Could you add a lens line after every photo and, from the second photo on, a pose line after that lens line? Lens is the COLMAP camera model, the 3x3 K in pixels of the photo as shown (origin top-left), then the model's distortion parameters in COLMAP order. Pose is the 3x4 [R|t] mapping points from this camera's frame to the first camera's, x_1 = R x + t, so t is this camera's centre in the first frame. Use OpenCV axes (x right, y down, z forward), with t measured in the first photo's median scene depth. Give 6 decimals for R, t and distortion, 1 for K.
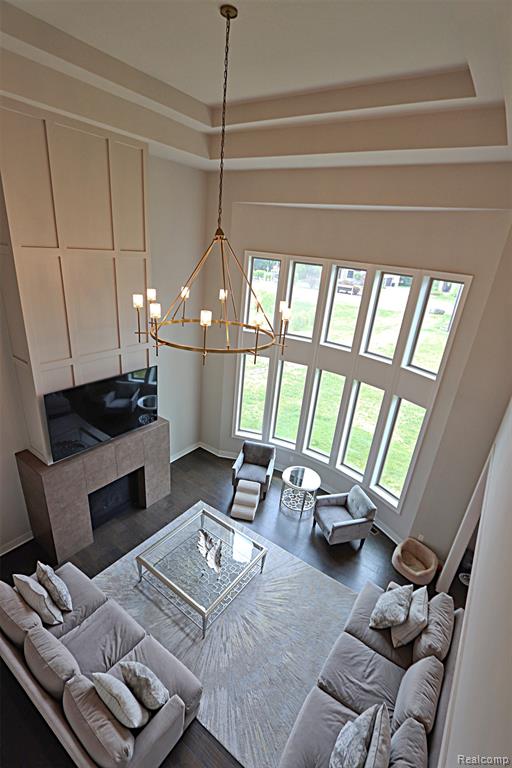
lens RADIAL K [[351.9, 0, 257.3], [0, 351.9, 389.1], [0, 0, 1]] dist [-0.009898, -0.000250]
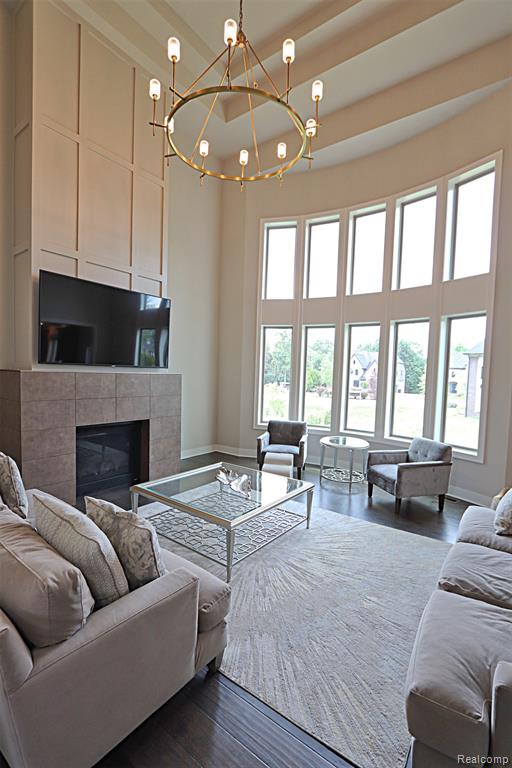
lens RADIAL K [[351.9, 0, 256.1], [0, 351.9, 385.4], [0, 0, 1]] dist [-0.009898, -0.000250]
pose [[0.998087, -0.054953, -0.028323, -0.051028], [0.042295, 0.941095, -0.335487, 0.448770], [0.045090, 0.333647, 0.941619, 0.229173]]
